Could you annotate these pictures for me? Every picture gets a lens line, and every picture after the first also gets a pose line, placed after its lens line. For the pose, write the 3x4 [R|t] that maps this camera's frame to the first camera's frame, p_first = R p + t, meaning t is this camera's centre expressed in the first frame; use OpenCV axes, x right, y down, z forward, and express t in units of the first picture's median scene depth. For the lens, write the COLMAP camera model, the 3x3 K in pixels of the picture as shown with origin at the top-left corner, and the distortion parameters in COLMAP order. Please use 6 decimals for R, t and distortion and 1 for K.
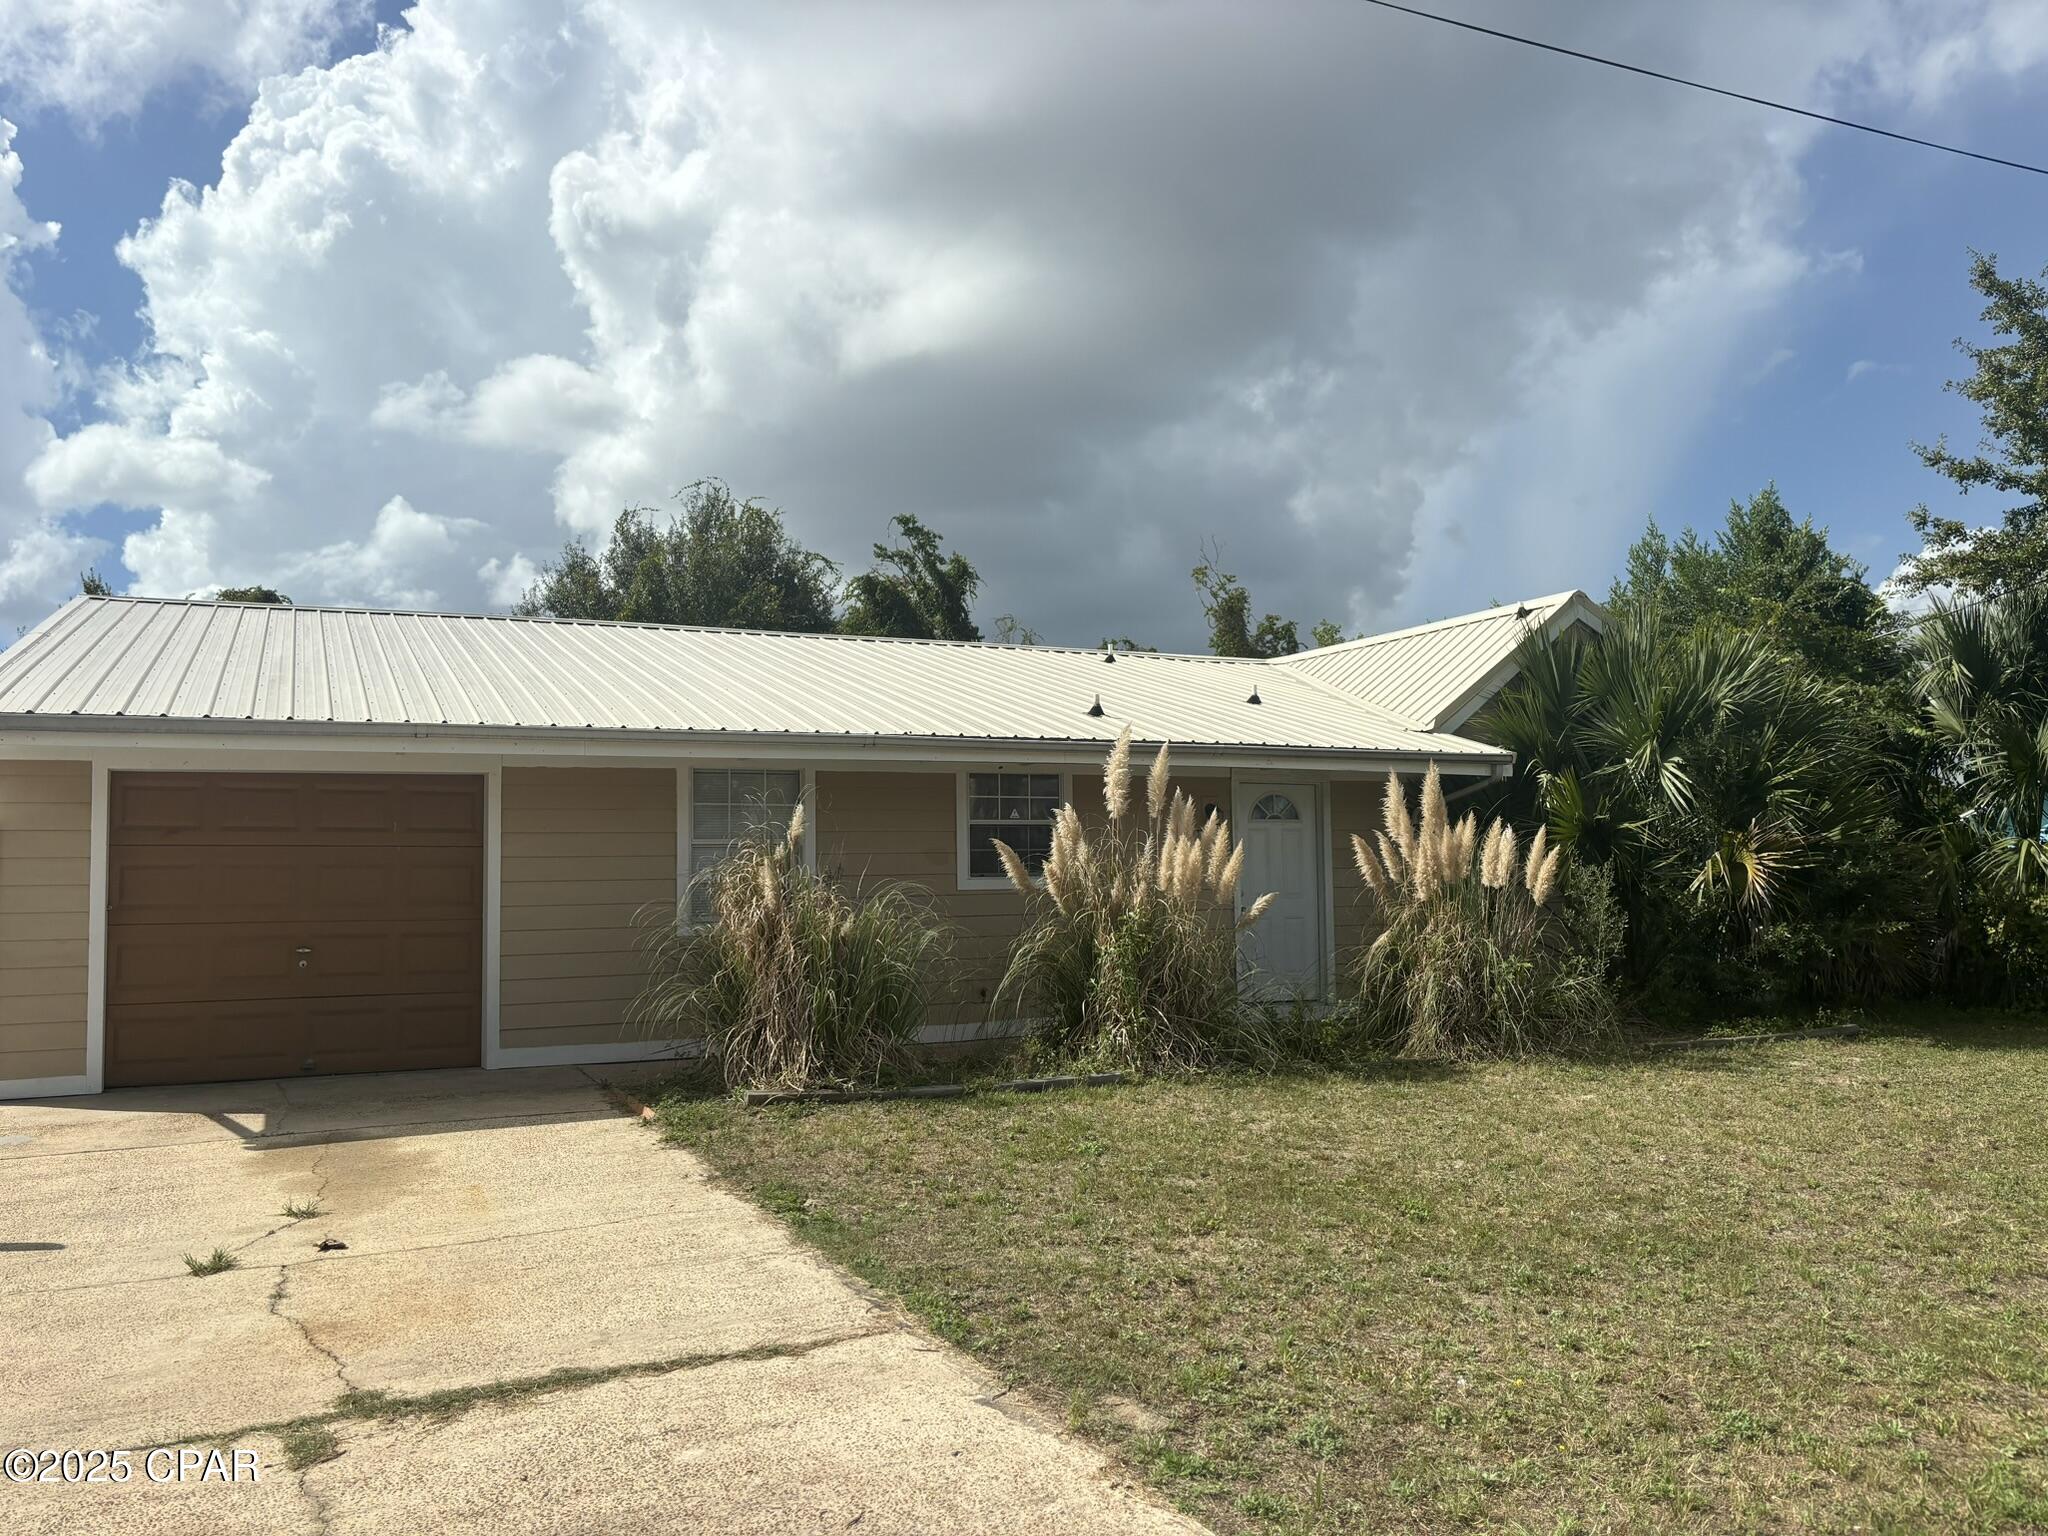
lens RADIAL K [[1547.7, 0, 1023.8], [0, 1547.7, 768.4], [0, 0, 1]] dist [0.001670, -0.012458]
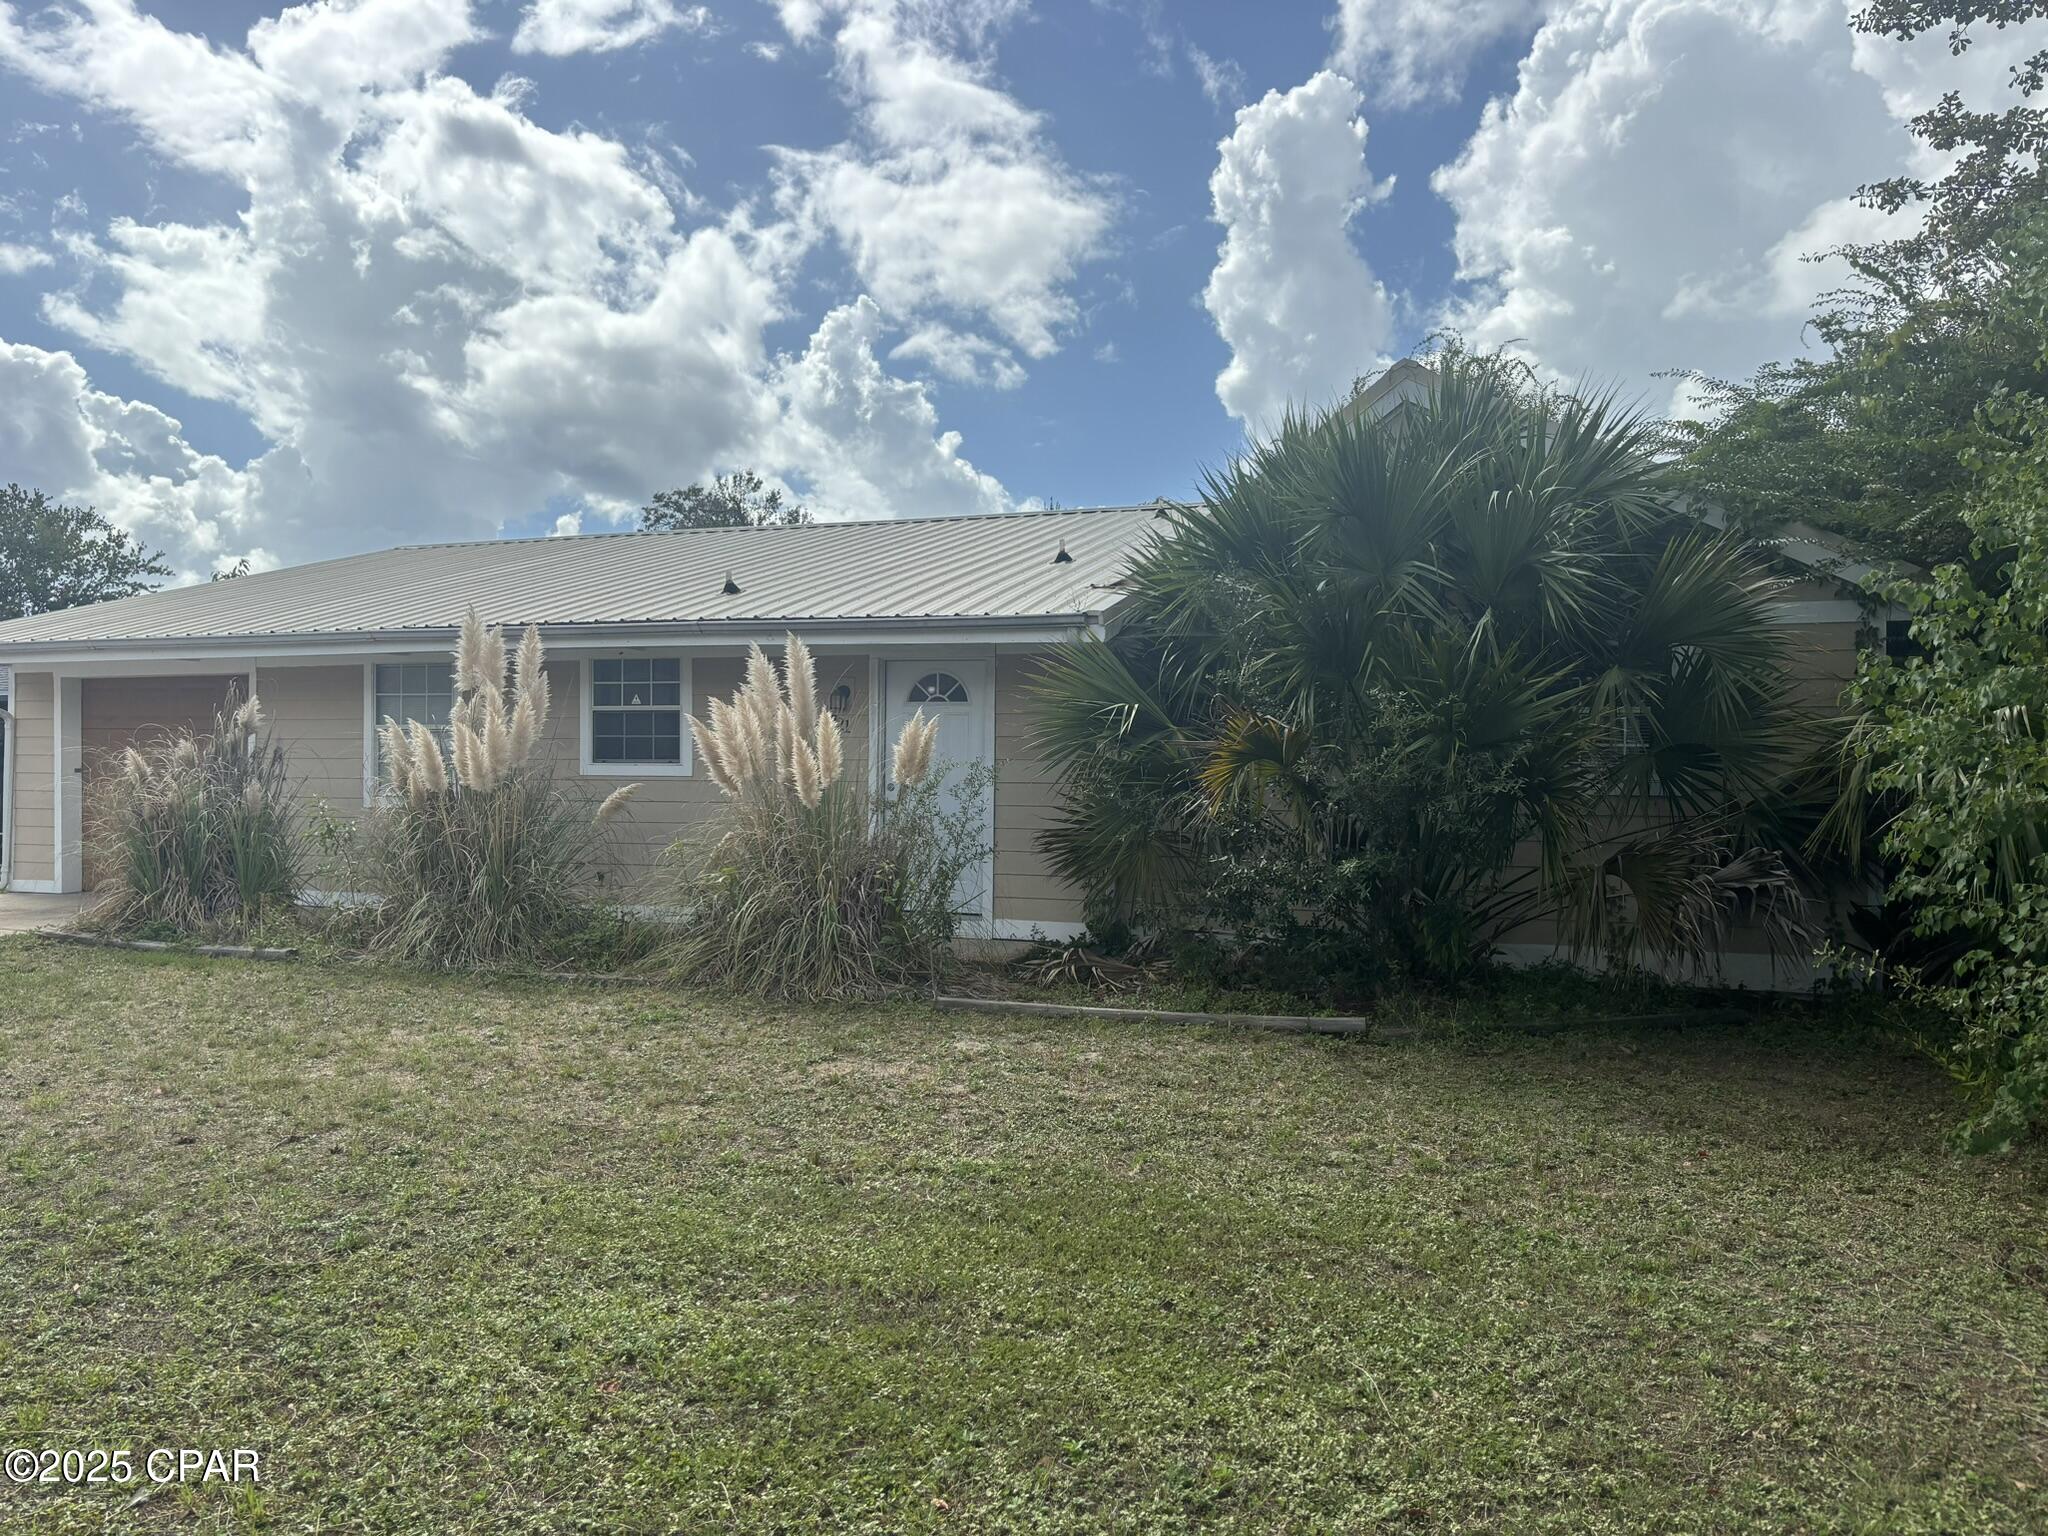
lens RADIAL K [[1547.7, 0, 1023.9], [0, 1547.7, 768.5], [0, 0, 1]] dist [0.001670, -0.012458]
pose [[0.726801, 0.018003, -0.686612, 0.919818], [0.033251, 0.997562, 0.061354, 0.022503], [0.686043, -0.067423, 0.724431, 0.486382]]
